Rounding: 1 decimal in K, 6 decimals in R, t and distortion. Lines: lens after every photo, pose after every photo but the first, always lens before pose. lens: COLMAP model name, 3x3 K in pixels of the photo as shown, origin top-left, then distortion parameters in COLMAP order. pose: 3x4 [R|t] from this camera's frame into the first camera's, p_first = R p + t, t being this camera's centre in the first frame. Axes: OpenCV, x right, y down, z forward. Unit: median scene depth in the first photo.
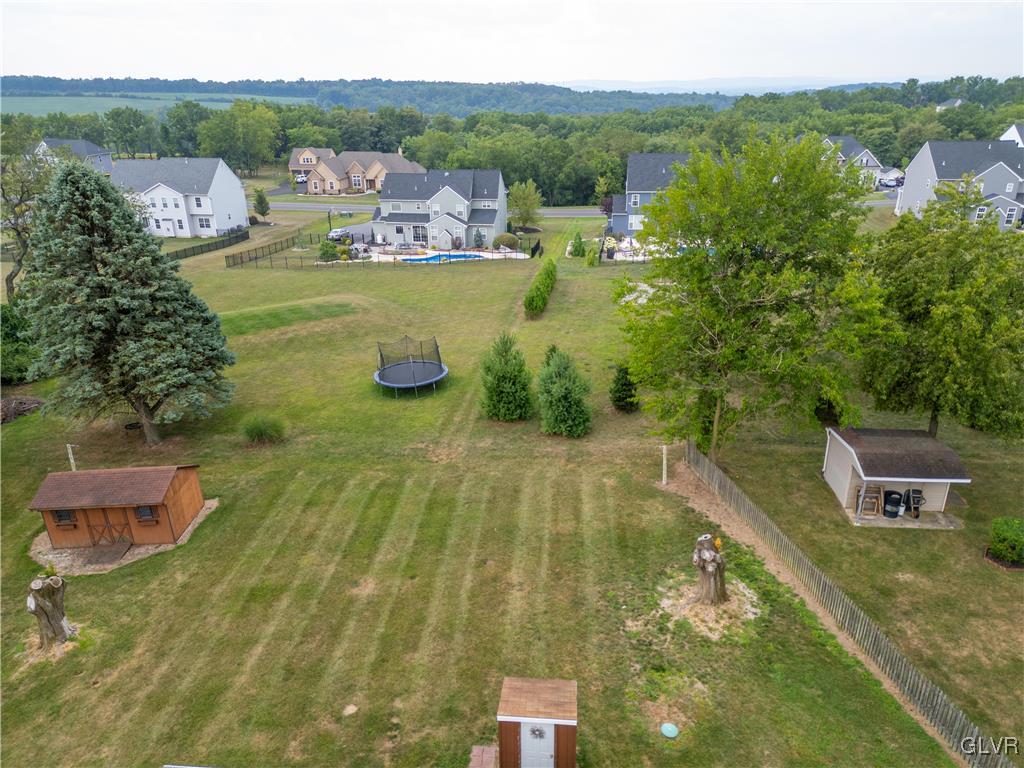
lens RADIAL K [[710.4, 0, 514.3], [0, 710.4, 386.2], [0, 0, 1]] dist [0.066344, -0.060845]
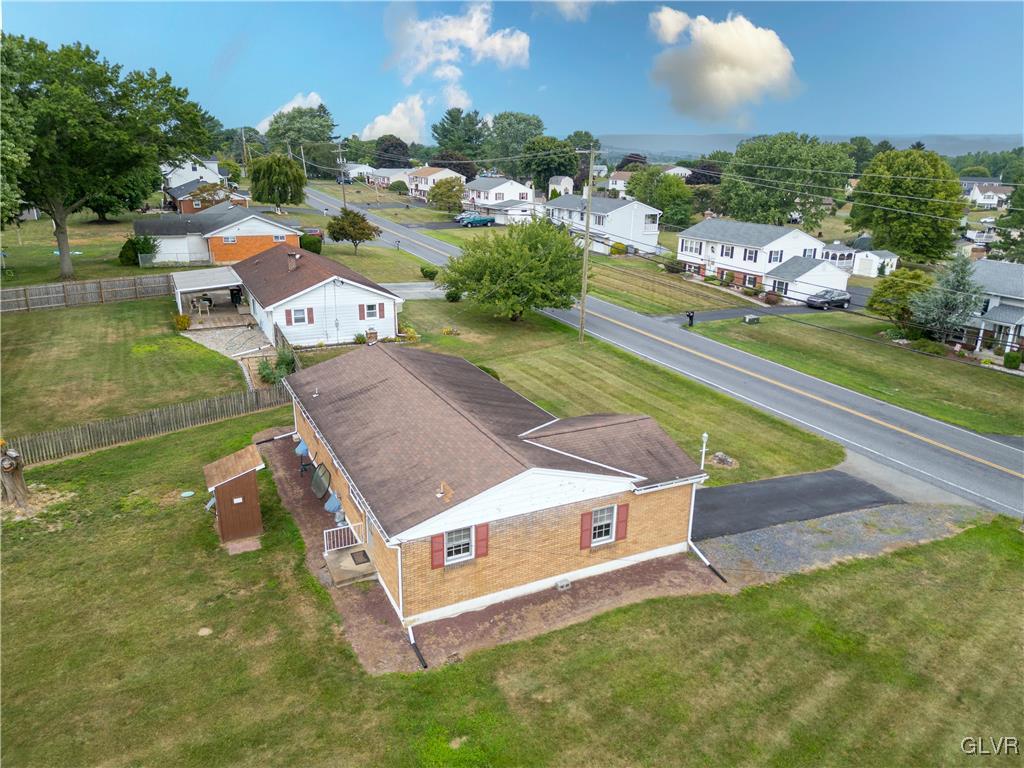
lens RADIAL K [[723.8, 0, 512.0], [0, 723.8, 384.0], [0, 0, 1]] dist [0.031070, -0.005245]
pose [[-0.522737, -0.255625, 0.813266, -0.949153], [0.312328, 0.830226, 0.461709, -0.119982], [-0.793219, 0.495358, -0.354152, 0.708491]]
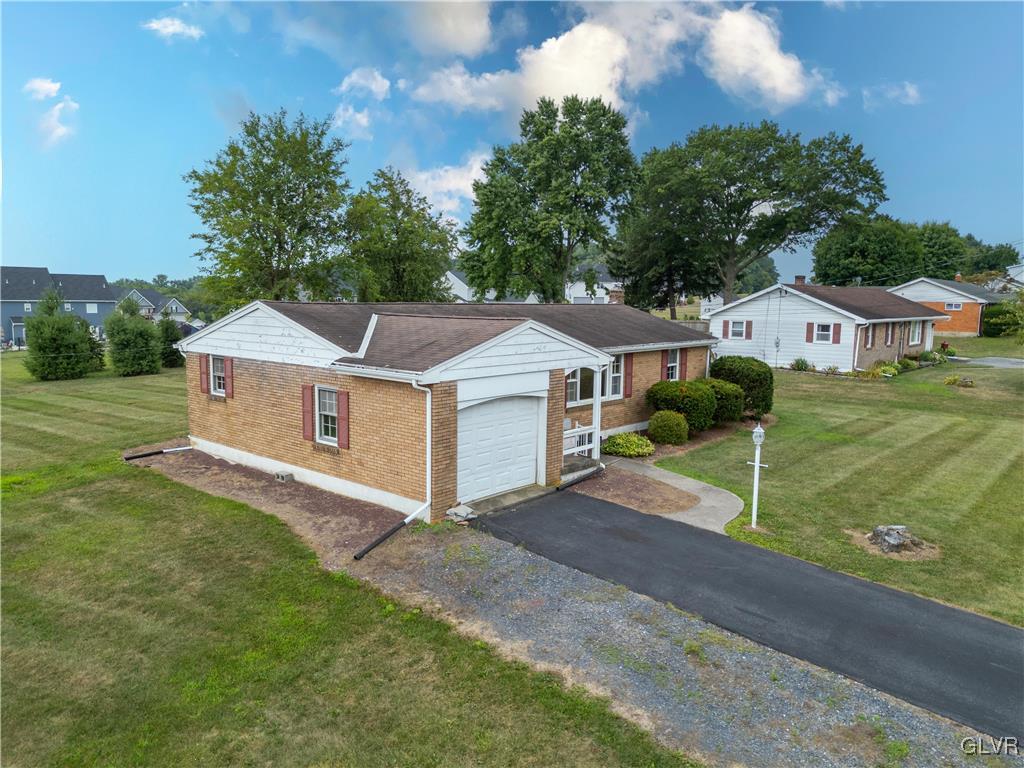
lens RADIAL K [[723.8, 0, 512.0], [0, 723.8, 384.0], [0, 0, 1]] dist [0.031070, -0.005245]
pose [[0.592335, -0.076506, 0.802051, -0.734783], [0.286856, 0.950275, -0.121205, 0.575657], [-0.752896, 0.301867, 0.584828, -0.118803]]
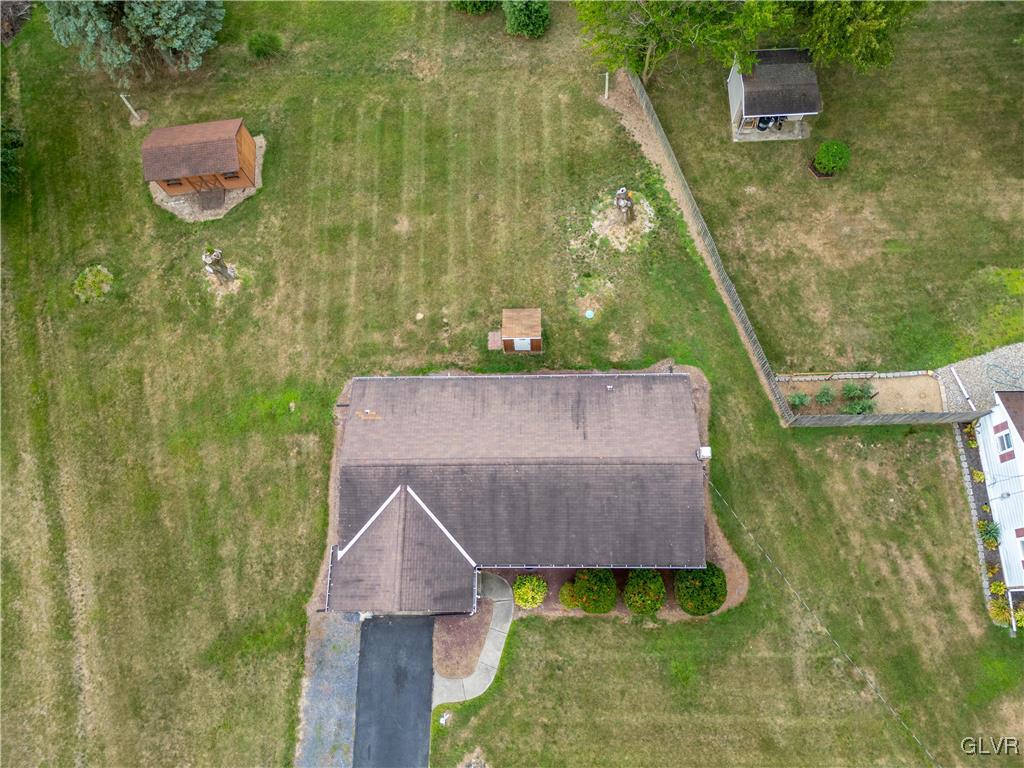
lens RADIAL K [[723.8, 0, 512.0], [0, 723.8, 384.0], [0, 0, 1]] dist [0.031070, -0.005245]
pose [[0.995654, -0.092622, -0.009691, 0.008928], [0.068642, 0.659569, 0.748503, -0.673802], [-0.062936, -0.745916, 0.663060, -0.316001]]
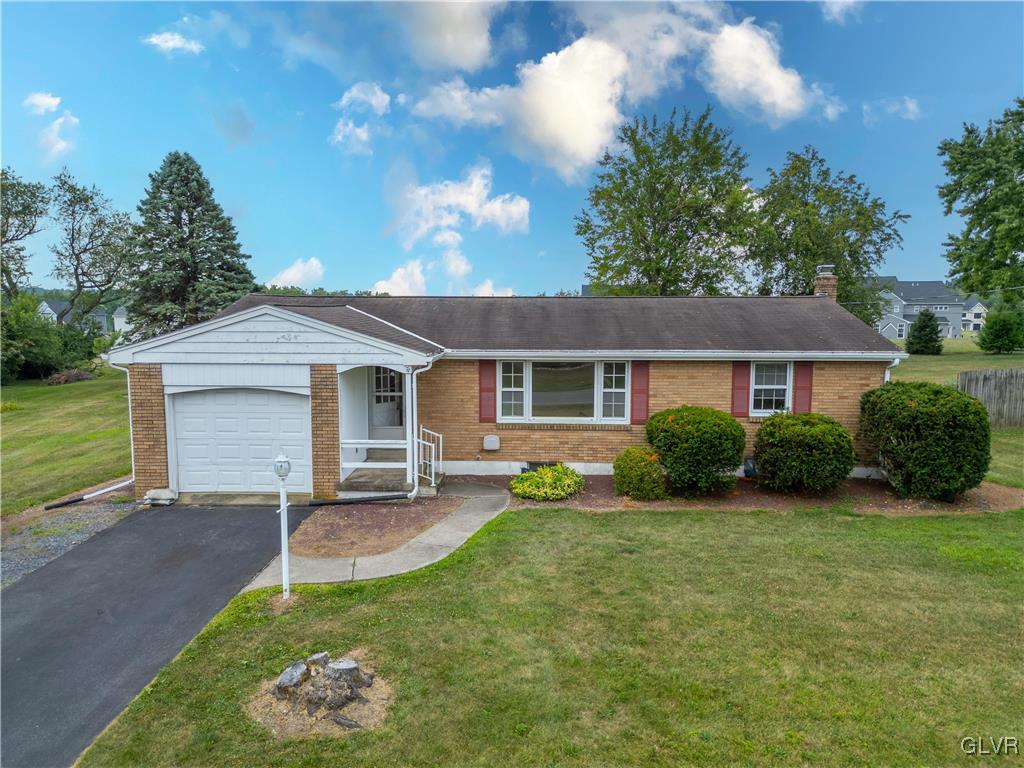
lens RADIAL K [[723.8, 0, 512.0], [0, 723.8, 384.0], [0, 0, 1]] dist [0.031070, -0.005245]
pose [[0.998662, 0.008413, 0.051033, -0.067705], [0.006166, 0.960282, -0.278964, 0.667791], [-0.051353, 0.278906, 0.958944, -0.313248]]
